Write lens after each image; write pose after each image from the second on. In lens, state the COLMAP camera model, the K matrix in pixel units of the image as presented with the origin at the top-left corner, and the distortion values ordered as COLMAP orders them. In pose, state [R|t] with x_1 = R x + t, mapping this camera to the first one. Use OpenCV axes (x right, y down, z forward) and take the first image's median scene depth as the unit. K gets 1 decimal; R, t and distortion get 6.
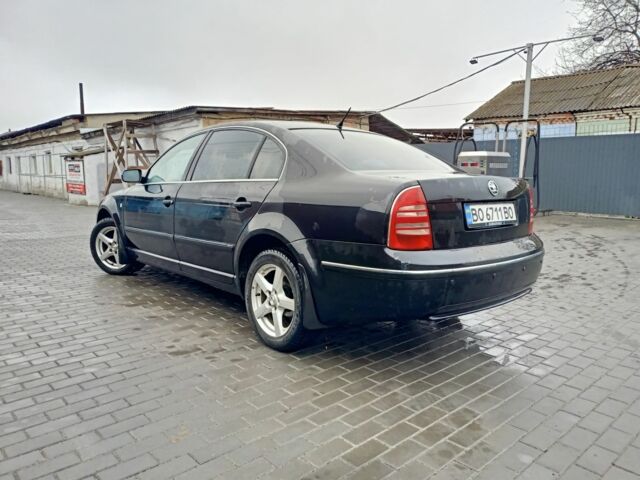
lens RADIAL K [[479.5, 0, 322.4], [0, 479.5, 238.7], [0, 0, 1]] dist [0.047568, -0.023809]
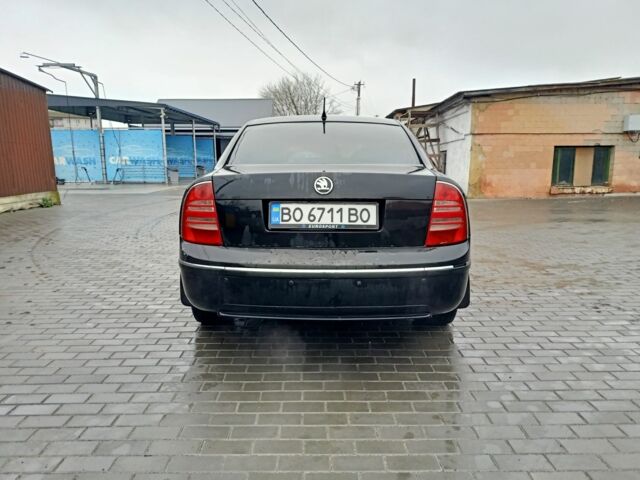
lens RADIAL K [[479.5, 0, 314.9], [0, 479.5, 245.0], [0, 0, 1]] dist [0.047568, -0.023809]
pose [[0.741049, 0.107328, -0.662817, 0.747334], [-0.080341, 0.994224, 0.071167, -0.047278], [0.666627, 0.000513, 0.745392, 0.281593]]
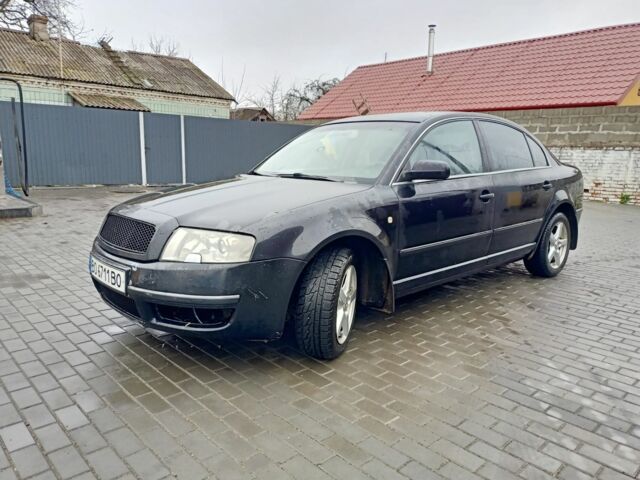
lens RADIAL K [[479.5, 0, 321.5], [0, 479.5, 240.8], [0, 0, 1]] dist [0.047568, -0.023809]
pose [[-0.000911, -0.191748, 0.981444, -1.465514], [0.109516, 0.975522, 0.190692, -0.241085], [-0.993985, 0.107658, 0.020110, 1.554823]]
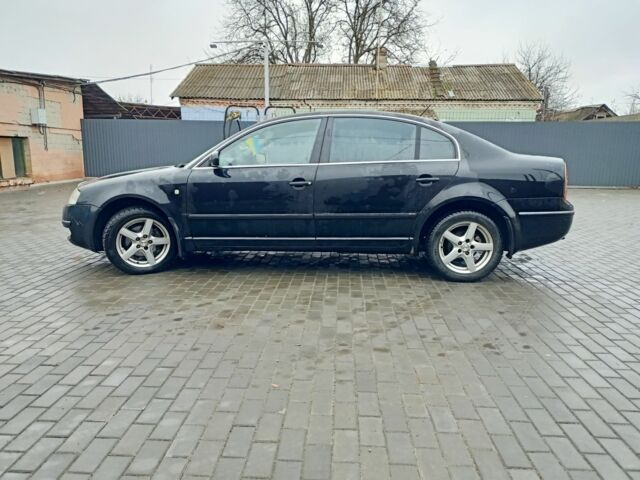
lens RADIAL K [[479.5, 0, 318.8], [0, 479.5, 239.6], [0, 0, 1]] dist [0.047568, -0.023809]
pose [[0.715537, -0.129287, 0.686507, -1.229586], [0.094085, 0.991607, 0.088682, -0.051886], [-0.692211, 0.001135, 0.721695, 0.261230]]
